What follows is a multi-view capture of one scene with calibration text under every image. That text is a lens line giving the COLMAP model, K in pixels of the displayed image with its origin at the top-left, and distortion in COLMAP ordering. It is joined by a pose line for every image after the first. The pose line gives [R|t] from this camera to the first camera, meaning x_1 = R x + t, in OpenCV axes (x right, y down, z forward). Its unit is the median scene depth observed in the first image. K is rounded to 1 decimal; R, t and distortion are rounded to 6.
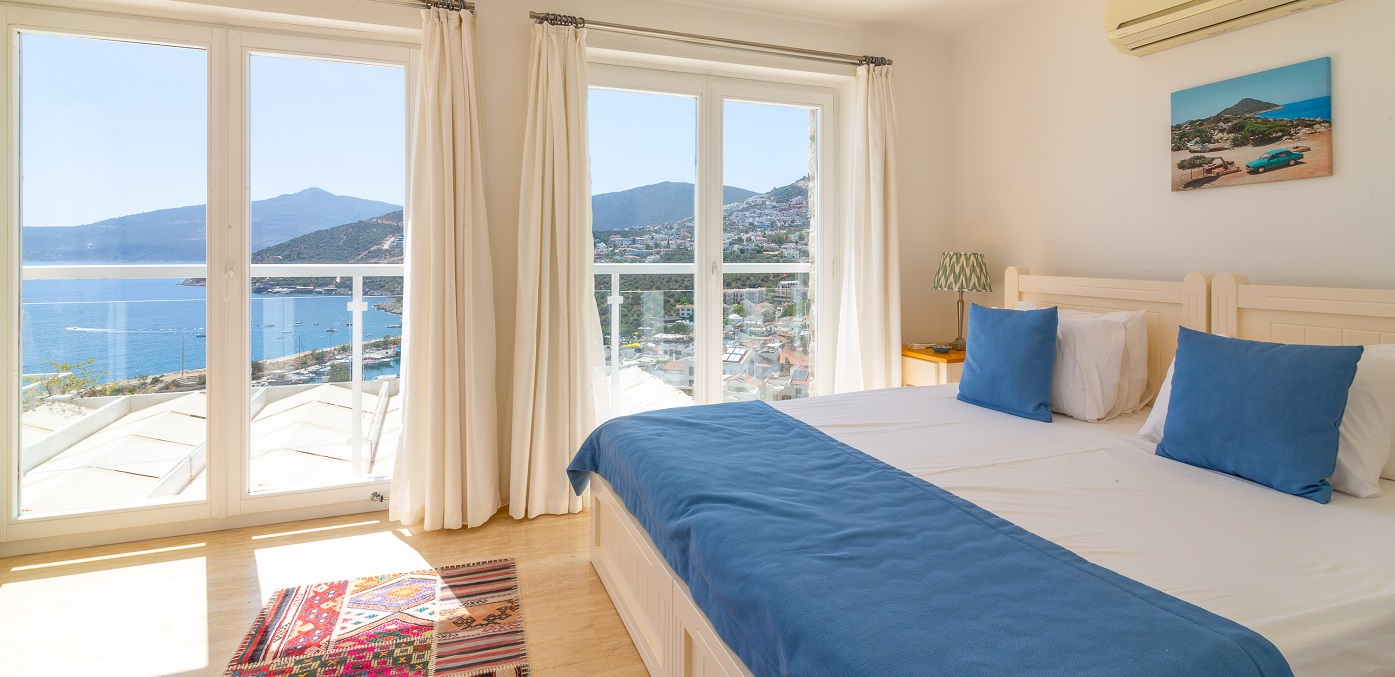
lens RADIAL K [[641.9, 0, 682.3], [0, 641.9, 331.9], [0, 0, 1]] dist [0.002199, 0.000353]
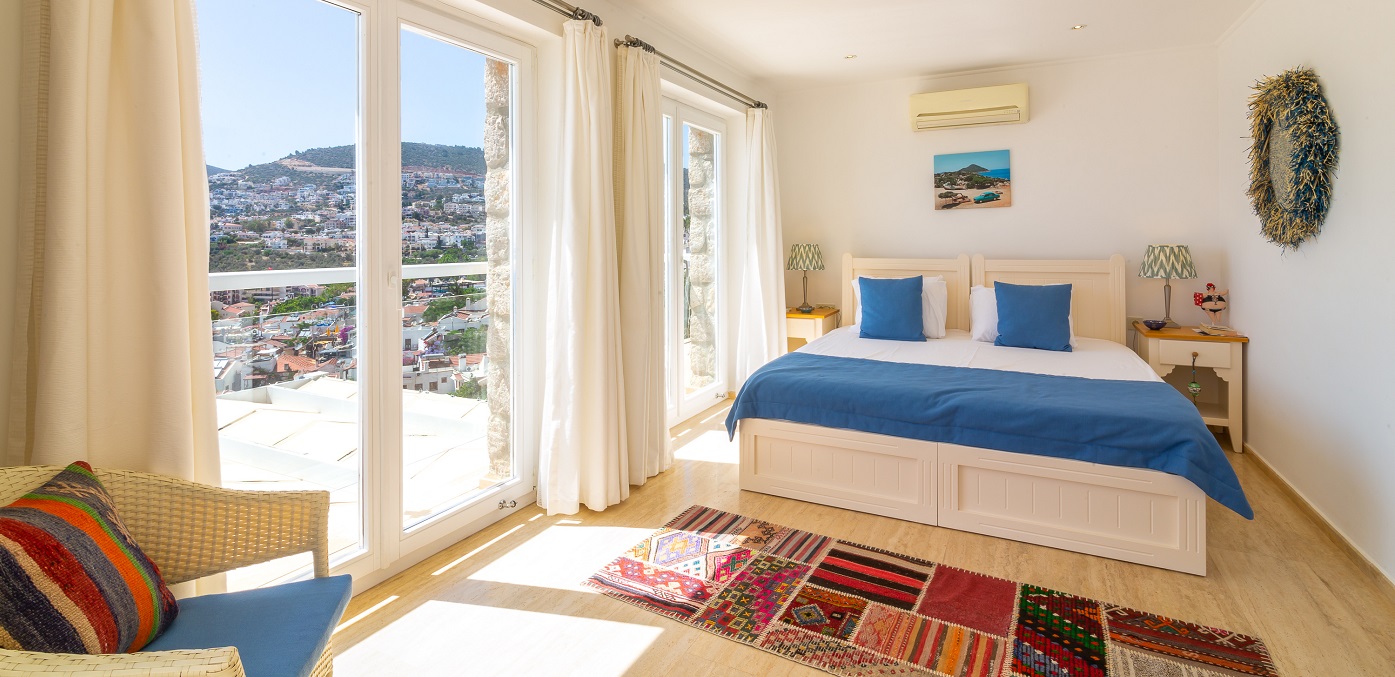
lens RADIAL K [[641.9, 0, 682.3], [0, 641.9, 331.9], [0, 0, 1]] dist [0.002199, 0.000353]
pose [[0.752073, -0.099834, 0.651474, -1.090704], [0.088239, 0.994814, 0.050583, -0.033169], [-0.653146, 0.019443, 0.756982, 0.109607]]
